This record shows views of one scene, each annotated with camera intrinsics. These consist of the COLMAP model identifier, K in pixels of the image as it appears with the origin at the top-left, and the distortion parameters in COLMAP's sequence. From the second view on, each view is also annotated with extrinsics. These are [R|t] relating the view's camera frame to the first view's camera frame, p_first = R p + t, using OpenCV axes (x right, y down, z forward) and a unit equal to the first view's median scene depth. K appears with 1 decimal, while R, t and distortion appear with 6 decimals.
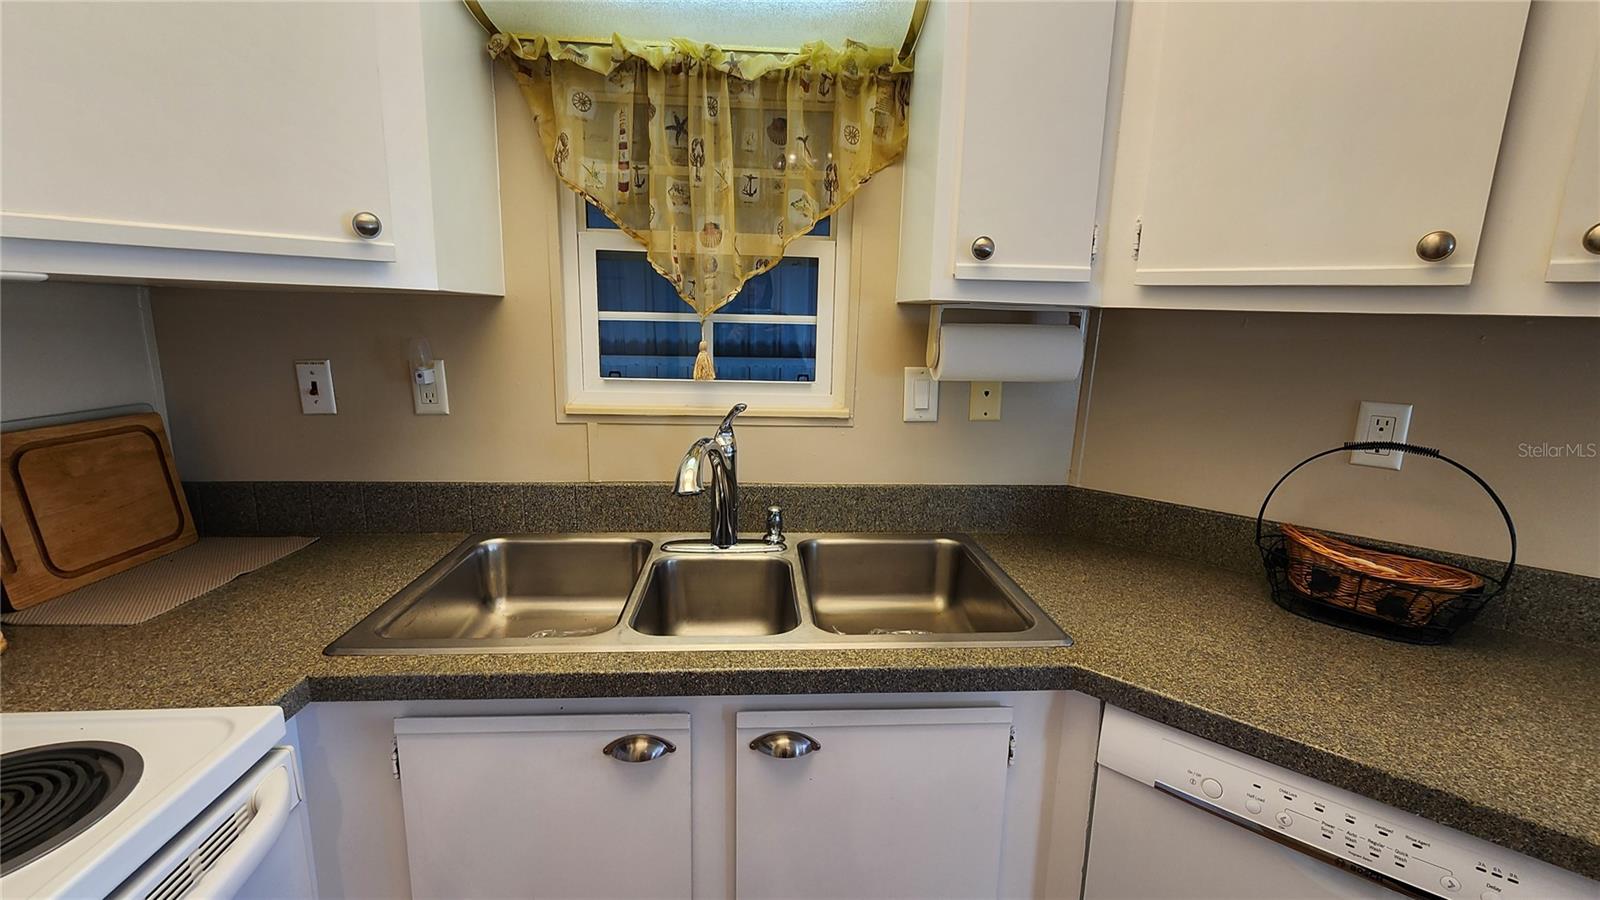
lens RADIAL K [[705.2, 0, 798.8], [0, 705.2, 456.8], [0, 0, 1]] dist [-0.003024, -0.000087]
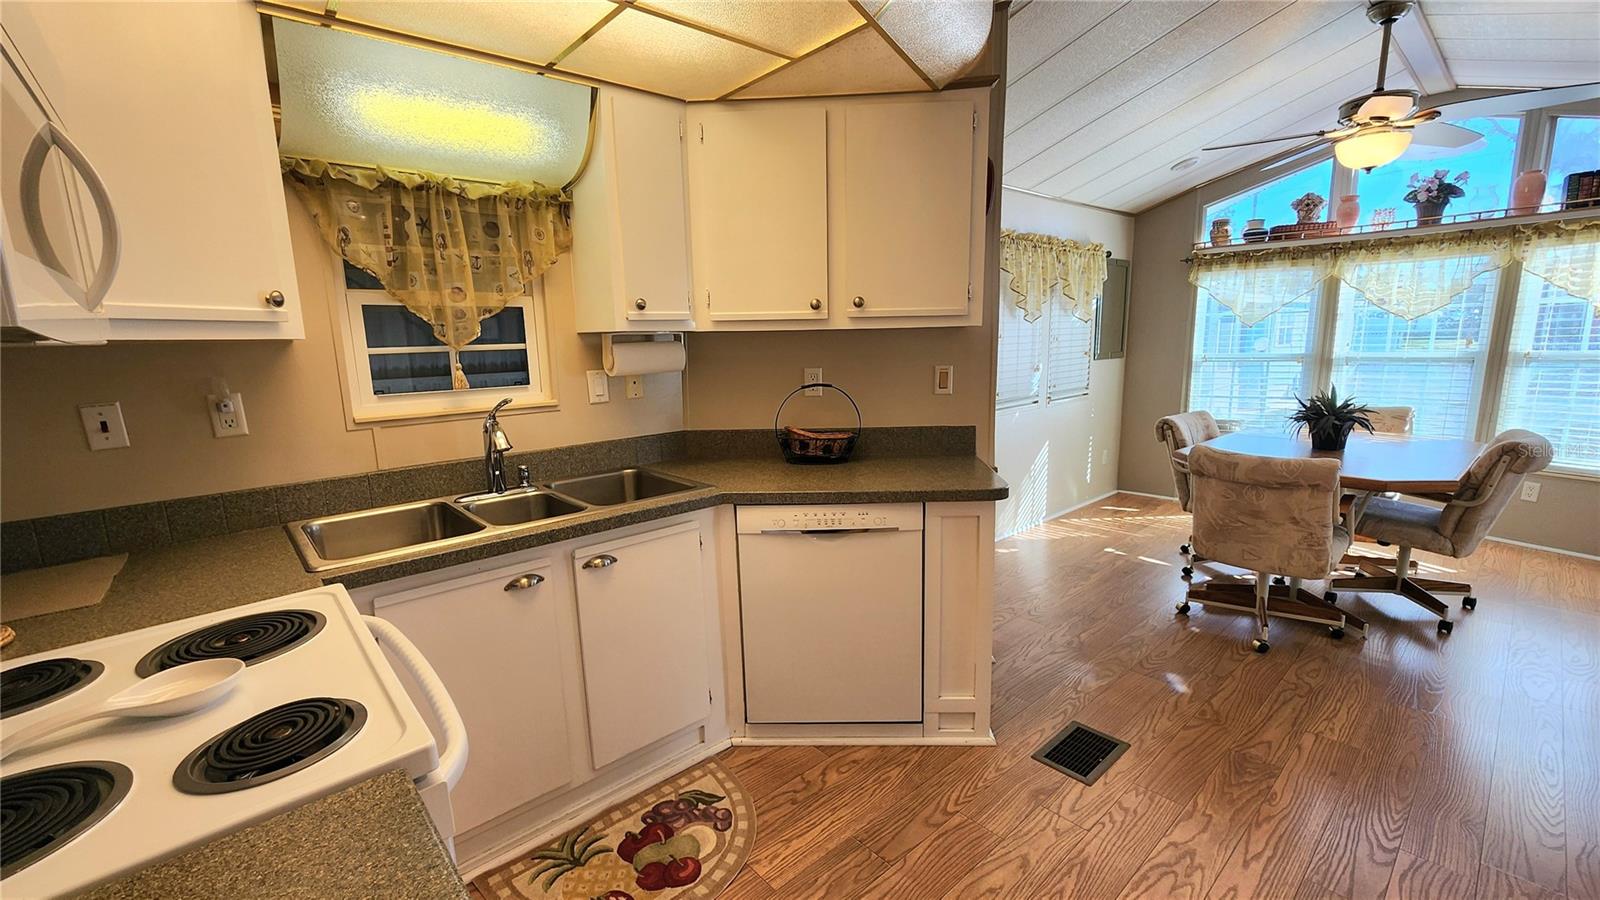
lens RADIAL K [[665.8, 0, 796.7], [0, 665.8, 453.9], [0, 0, 1]] dist [-0.003523, 0.000471]
pose [[0.788031, -0.151061, 0.596815, -0.464496], [0.163045, 0.986023, 0.034291, 0.100867], [-0.593653, 0.070285, 0.801646, -0.588344]]
